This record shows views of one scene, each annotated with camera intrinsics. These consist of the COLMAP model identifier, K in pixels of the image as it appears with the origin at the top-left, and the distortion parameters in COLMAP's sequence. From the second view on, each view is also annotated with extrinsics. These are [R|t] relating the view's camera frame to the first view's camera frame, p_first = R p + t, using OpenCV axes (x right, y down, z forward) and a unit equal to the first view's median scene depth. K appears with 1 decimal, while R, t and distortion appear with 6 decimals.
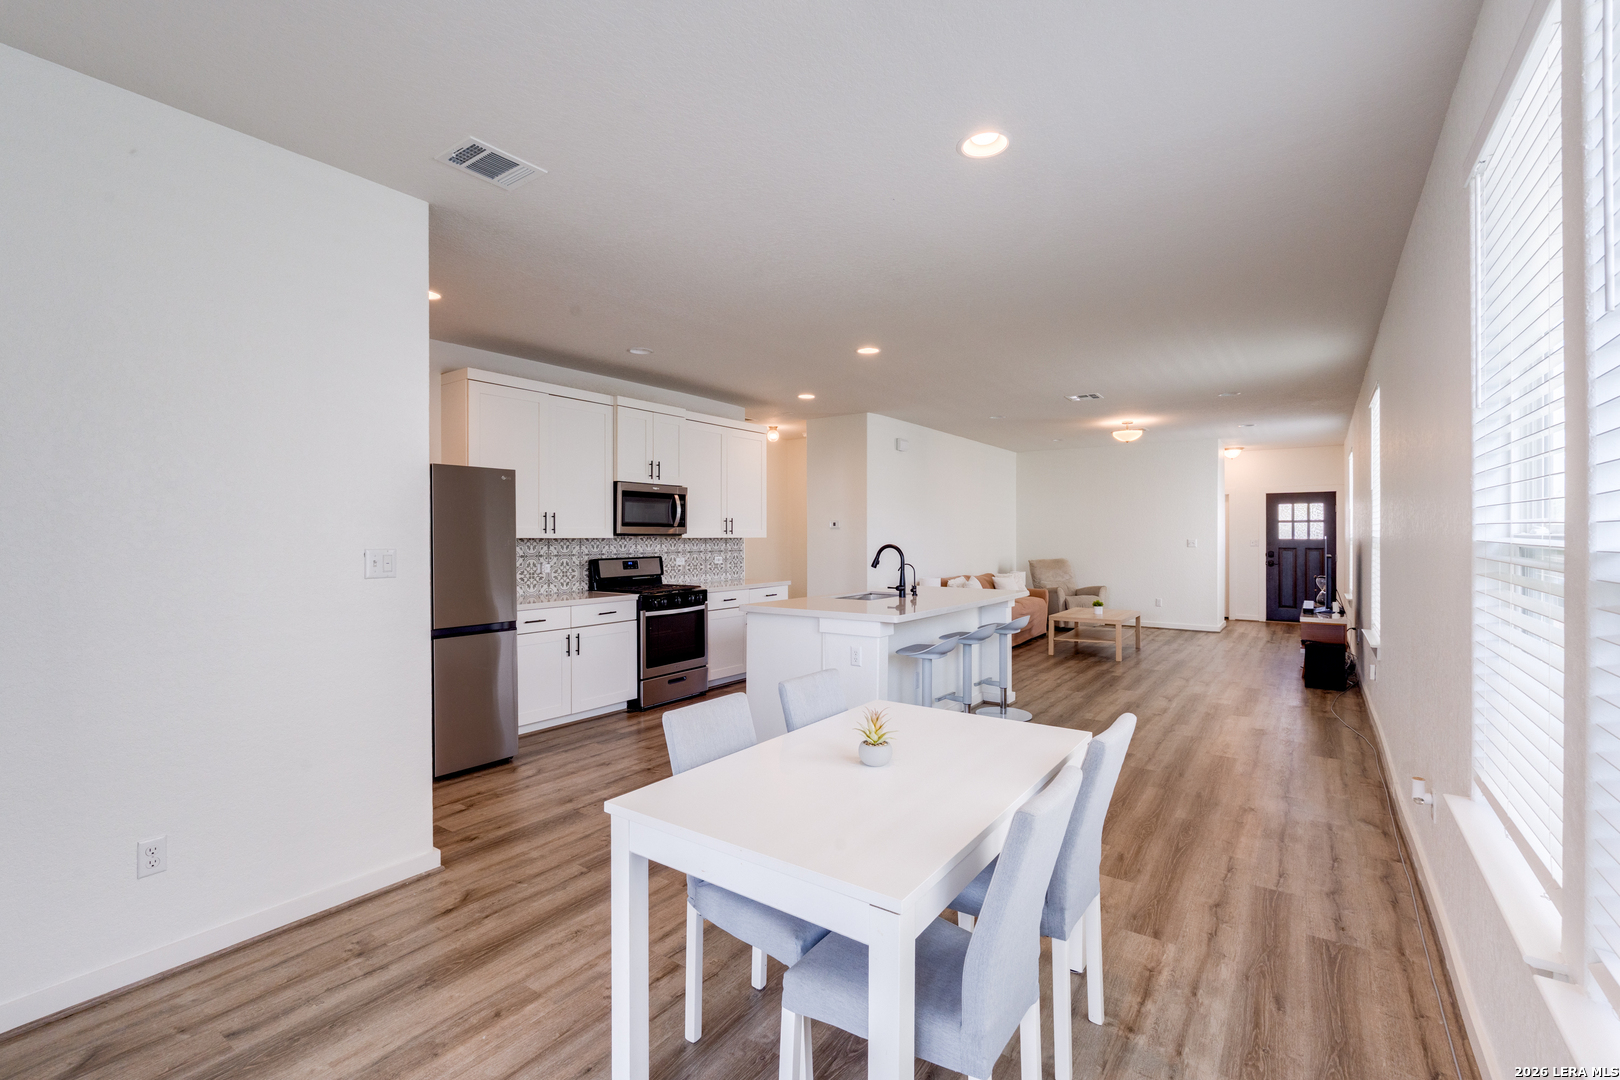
lens RADIAL K [[706.8, 0, 810.0], [0, 706.8, 540.0], [0, 0, 1]] dist [-0.000207, 0.000030]
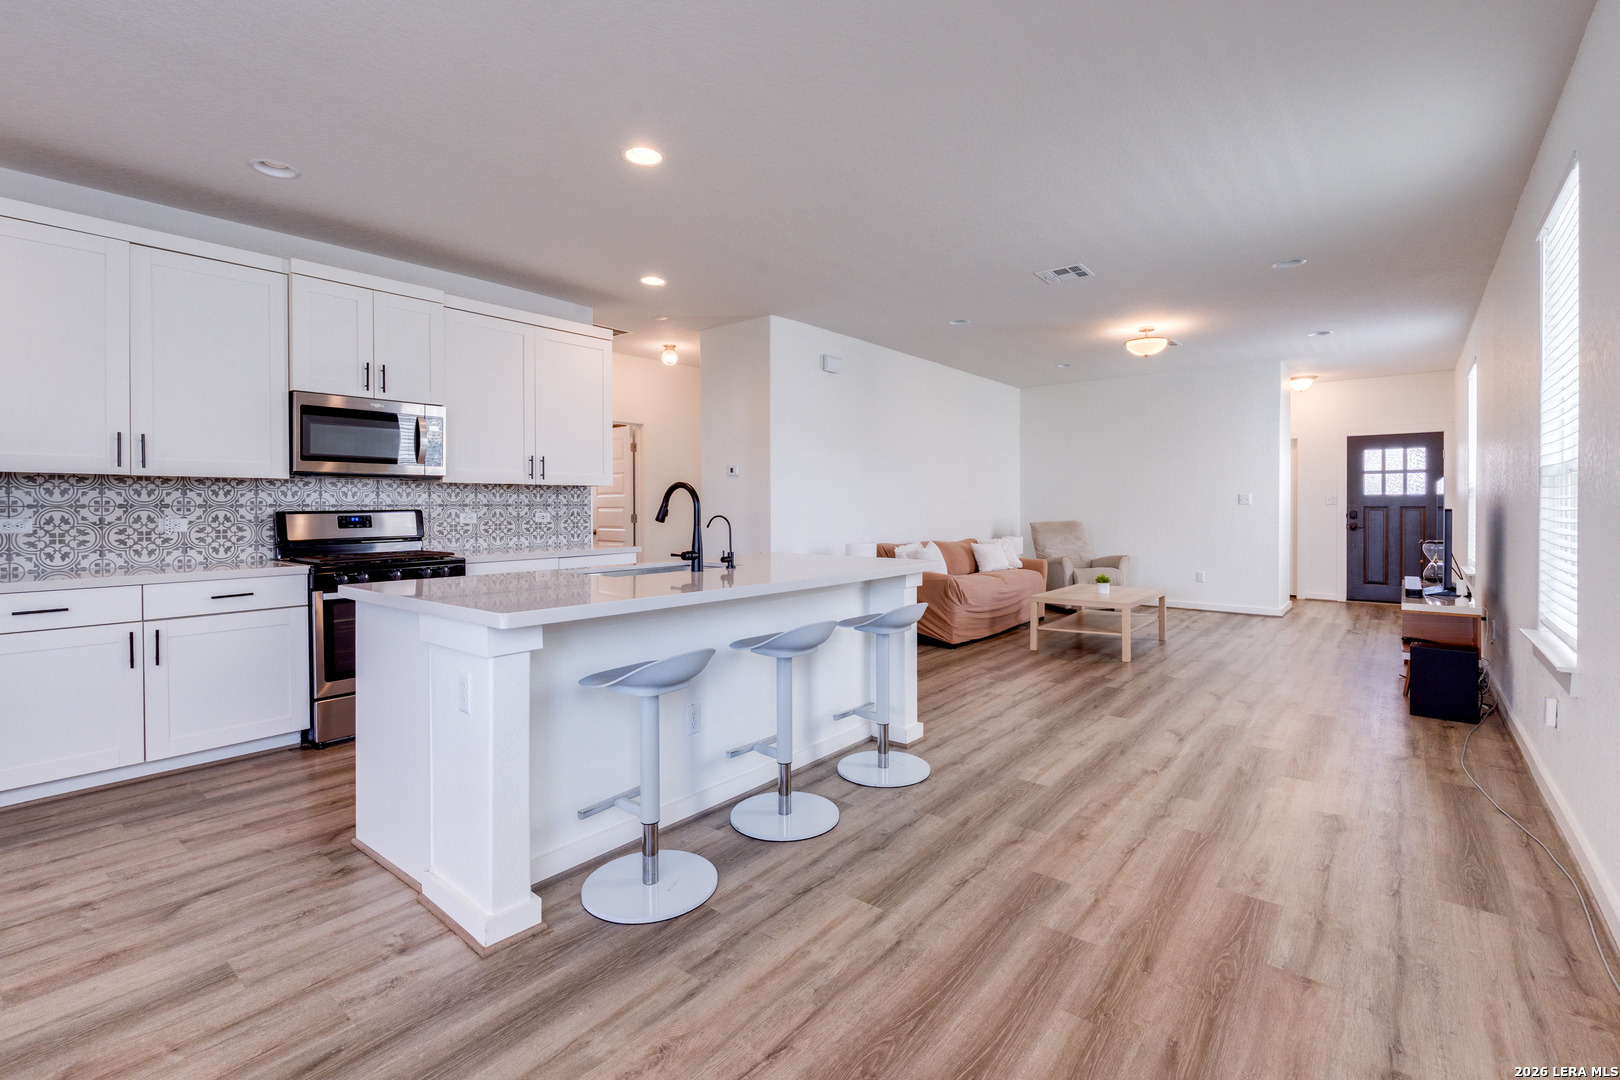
lens RADIAL K [[721.6, 0, 805.2], [0, 721.6, 517.4], [0, 0, 1]] dist [-0.004150, -0.000080]
pose [[0.997391, -0.002787, -0.072140, 0.212117], [0.003556, 0.999938, 0.010538, 0.024130], [0.072106, -0.010767, 0.997339, 0.327798]]
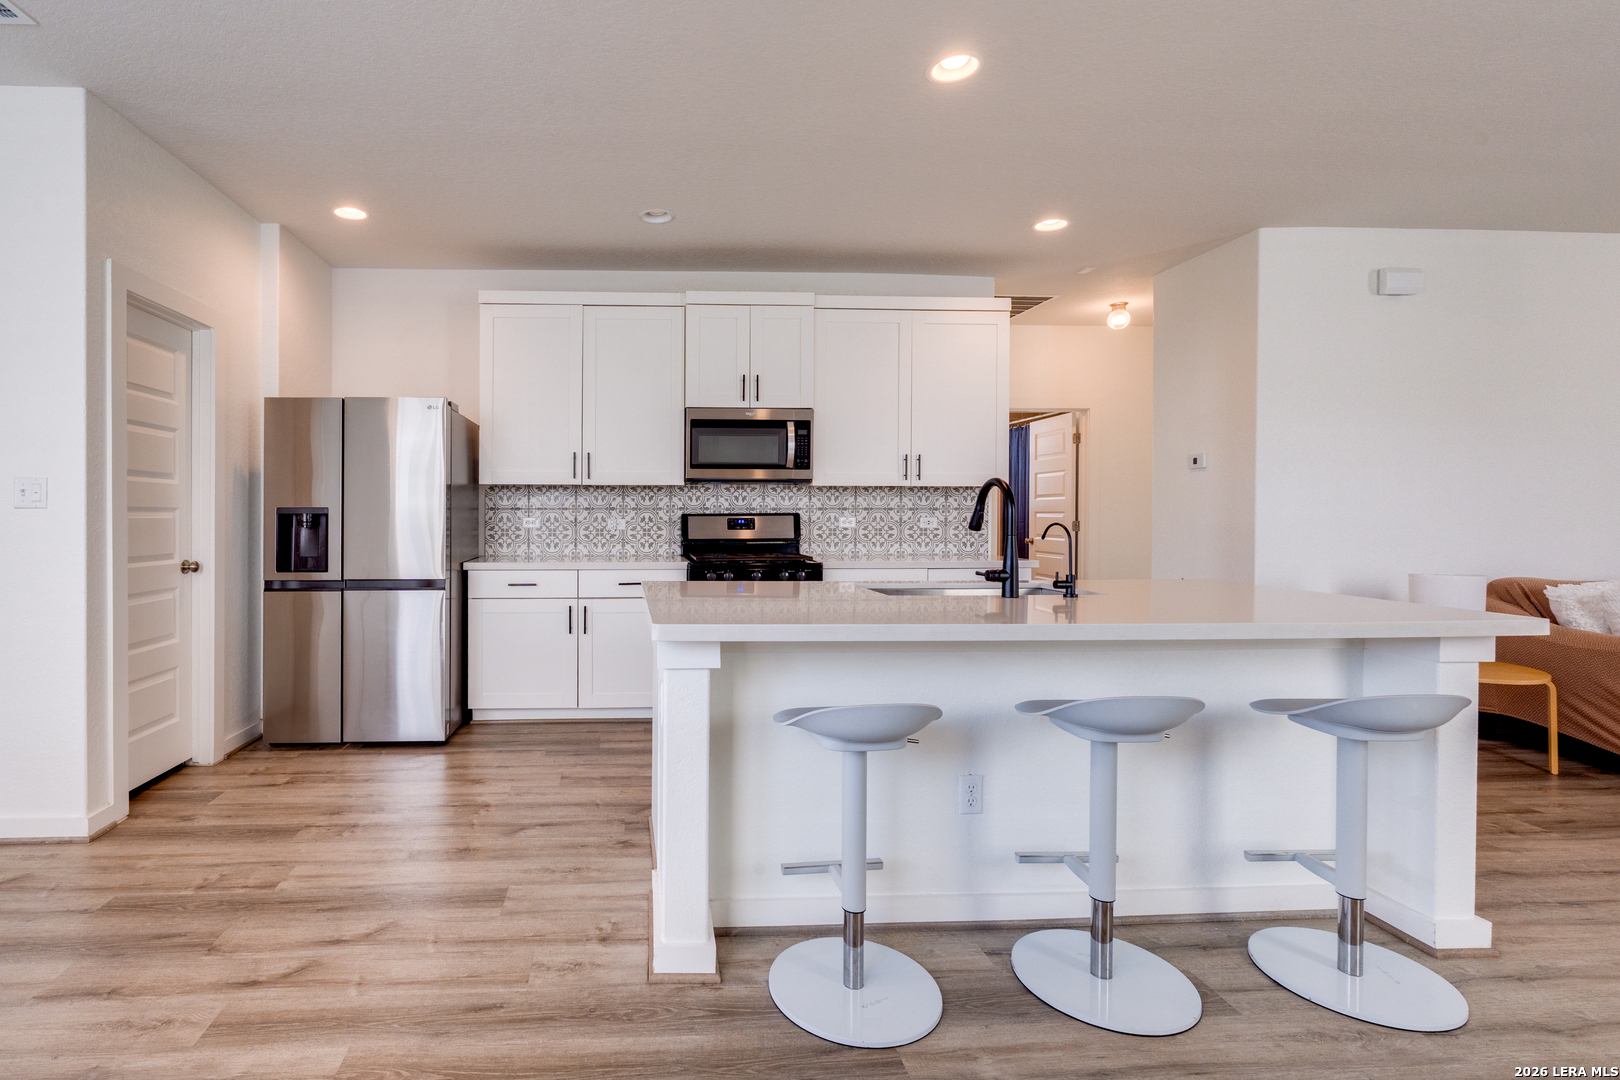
lens RADIAL K [[748.7, 0, 805.9], [0, 748.7, 524.3], [0, 0, 1]] dist [-0.004581, 0.000311]
pose [[0.620334, 0.012259, -0.784242, 0.370607], [-0.005249, 0.999920, 0.011479, 0.025155], [0.784320, -0.003005, 0.620349, 0.542852]]
